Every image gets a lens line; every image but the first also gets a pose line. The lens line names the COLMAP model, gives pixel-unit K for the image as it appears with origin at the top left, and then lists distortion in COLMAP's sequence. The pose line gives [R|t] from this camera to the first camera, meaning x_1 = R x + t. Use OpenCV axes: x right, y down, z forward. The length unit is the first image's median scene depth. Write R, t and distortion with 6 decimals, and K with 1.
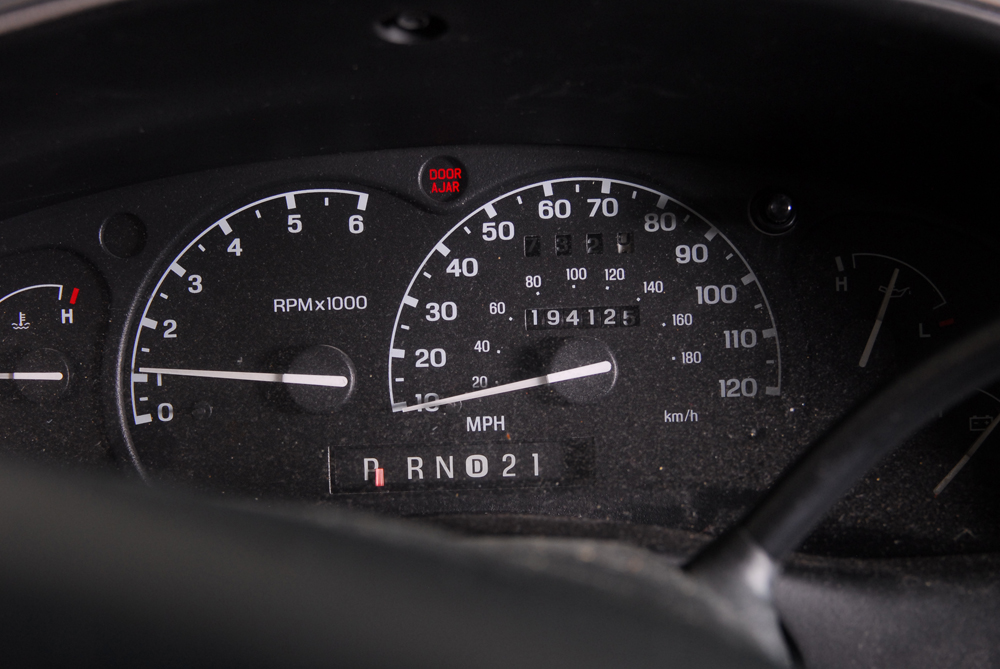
lens RADIAL K [[1699.3, 0, 497.7], [0, 1699.3, 329.7], [0, 0, 1]] dist [-0.116701, 0.000000]
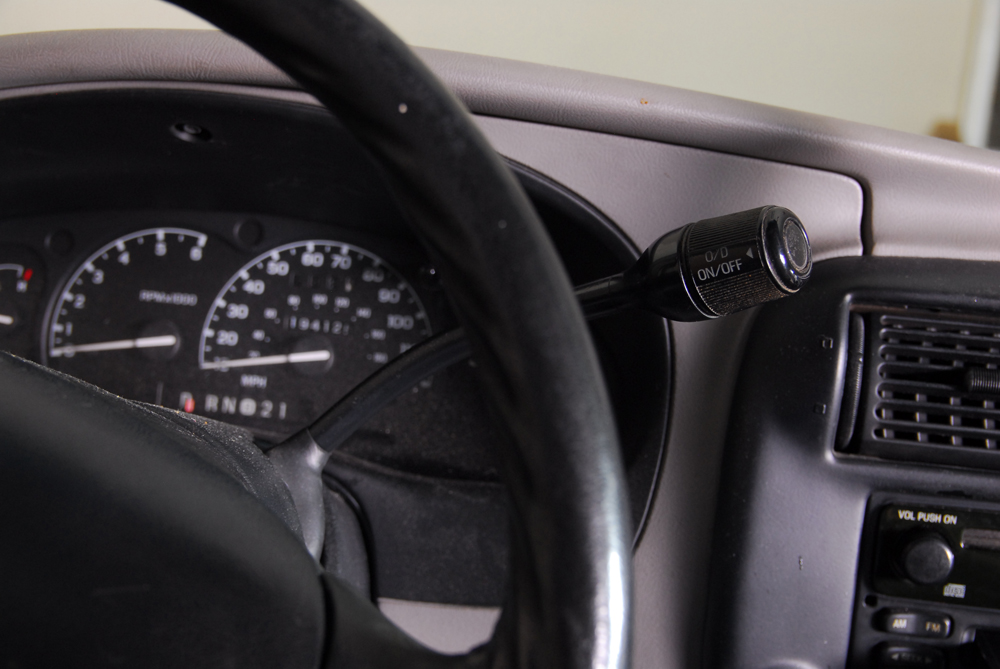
lens RADIAL K [[1220.9, 0, 500.0], [0, 1220.9, 340.9], [0, 0, 1]] dist [-0.083904, 0.000000]
pose [[0.991374, 0.129468, -0.020392, 0.251152], [-0.130359, 0.990152, -0.051050, 0.045615], [0.013582, 0.053268, 0.998488, -0.188487]]
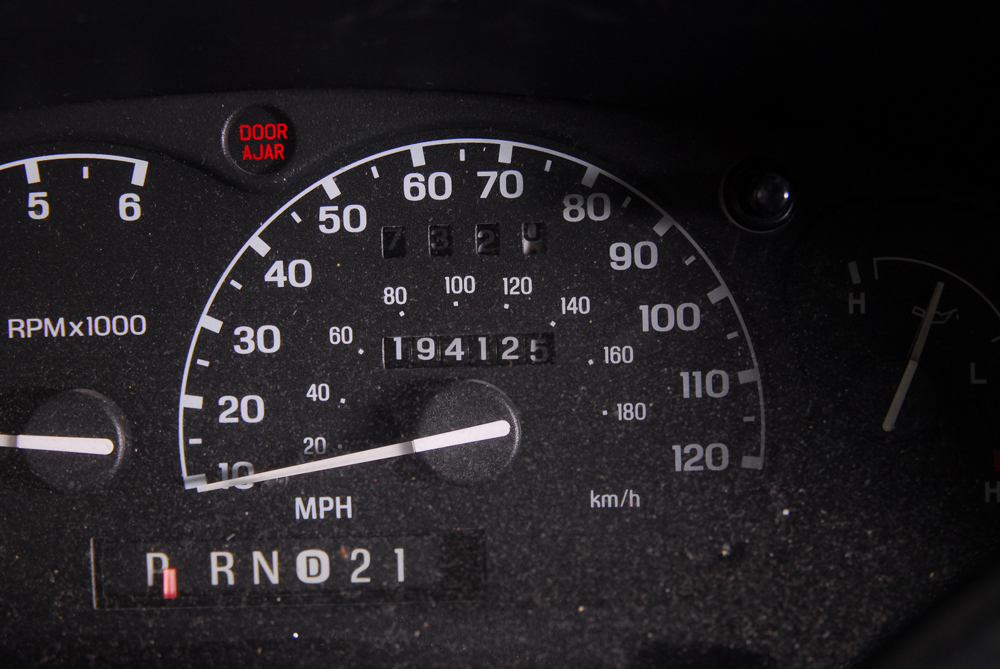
lens RADIAL K [[1699.3, 0, 508.4], [0, 1699.3, 341.7], [0, 0, 1]] dist [-0.116701, 0.000000]
pose [[0.999255, 0.004040, 0.038369, 0.039801], [-0.006314, 0.998218, 0.059334, -0.050089], [-0.038061, -0.059533, 0.997501, 0.335085]]
